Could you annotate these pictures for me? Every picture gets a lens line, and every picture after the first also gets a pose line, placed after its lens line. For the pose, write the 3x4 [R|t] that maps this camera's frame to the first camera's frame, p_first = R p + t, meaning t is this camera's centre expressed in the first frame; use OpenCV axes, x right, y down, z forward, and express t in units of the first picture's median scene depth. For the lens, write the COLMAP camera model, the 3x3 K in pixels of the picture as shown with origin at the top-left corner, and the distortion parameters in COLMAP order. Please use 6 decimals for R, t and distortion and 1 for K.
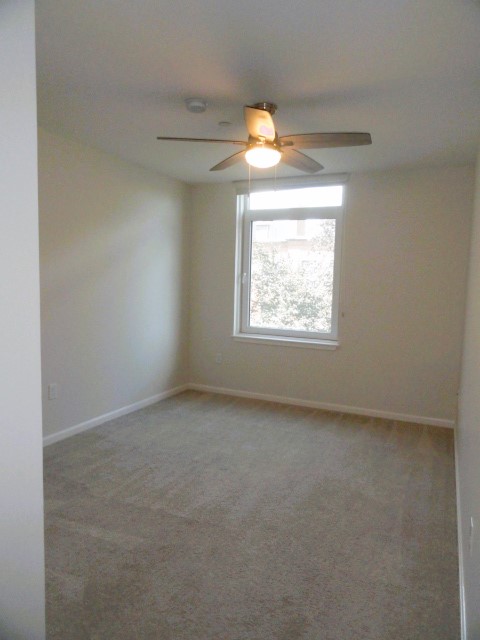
lens RADIAL K [[446.8, 0, 240.0], [0, 446.8, 320.0], [0, 0, 1]] dist [0.023577, -0.000693]
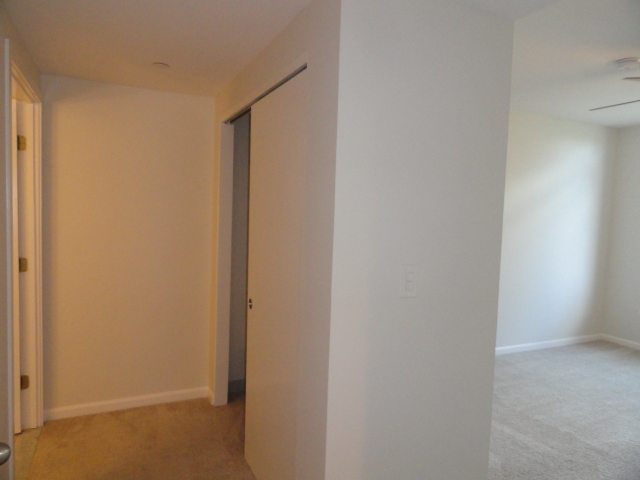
lens RADIAL K [[446.0, 0, 320.0], [0, 446.0, 240.0], [0, 0, 1]] dist [-0.007233, -0.001960]
pose [[0.773023, 0.044557, -0.632811, 0.015841], [-0.076060, 0.996844, -0.022724, 0.018541], [0.629801, 0.065698, 0.773973, -0.202228]]
